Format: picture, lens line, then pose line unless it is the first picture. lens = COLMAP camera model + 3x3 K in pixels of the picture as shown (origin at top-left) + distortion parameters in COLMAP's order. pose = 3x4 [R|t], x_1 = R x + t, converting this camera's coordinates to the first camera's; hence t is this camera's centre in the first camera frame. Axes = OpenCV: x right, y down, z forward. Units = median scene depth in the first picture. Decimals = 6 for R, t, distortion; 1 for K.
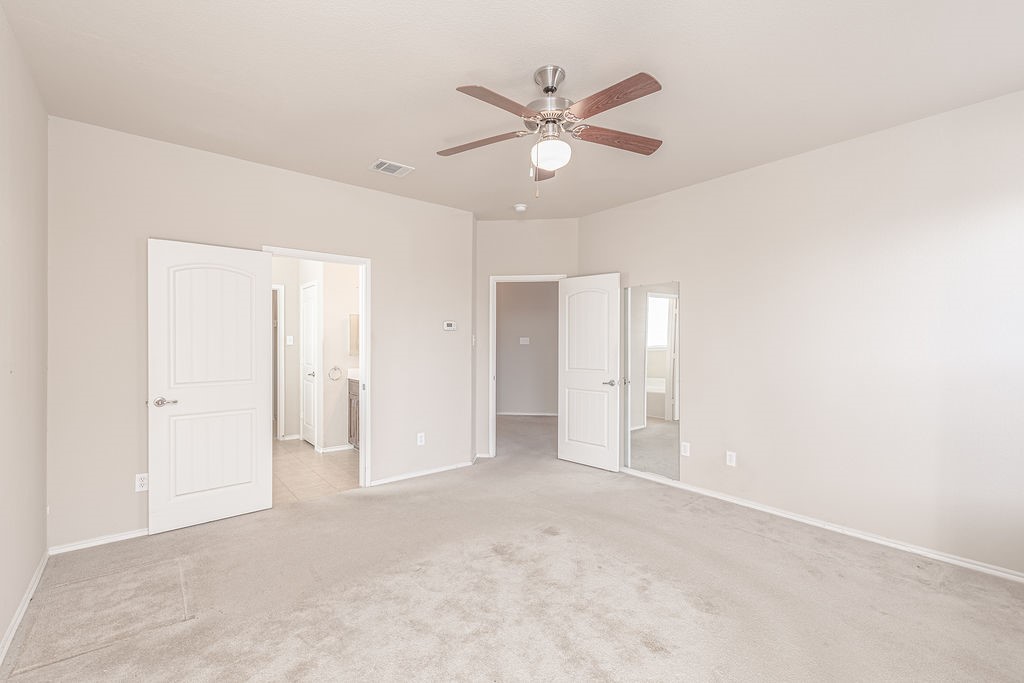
lens RADIAL K [[447.4, 0, 510.9], [0, 447.4, 341.6], [0, 0, 1]] dist [0.002720, 0.000034]
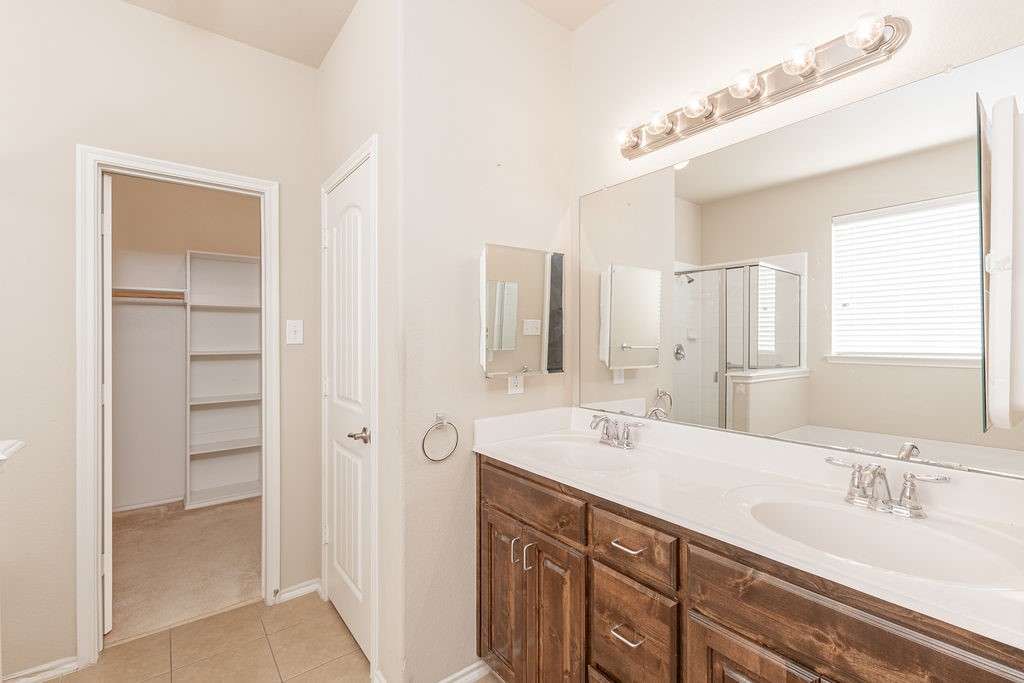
lens RADIAL K [[447.4, 0, 508.4], [0, 447.4, 340.8], [0, 0, 1]] dist [0.002720, 0.000034]
pose [[0.999775, 0.004062, -0.020840, -0.327225], [-0.003780, 0.999901, 0.013538, -0.000464], [0.020893, -0.013456, 0.999691, 0.671260]]
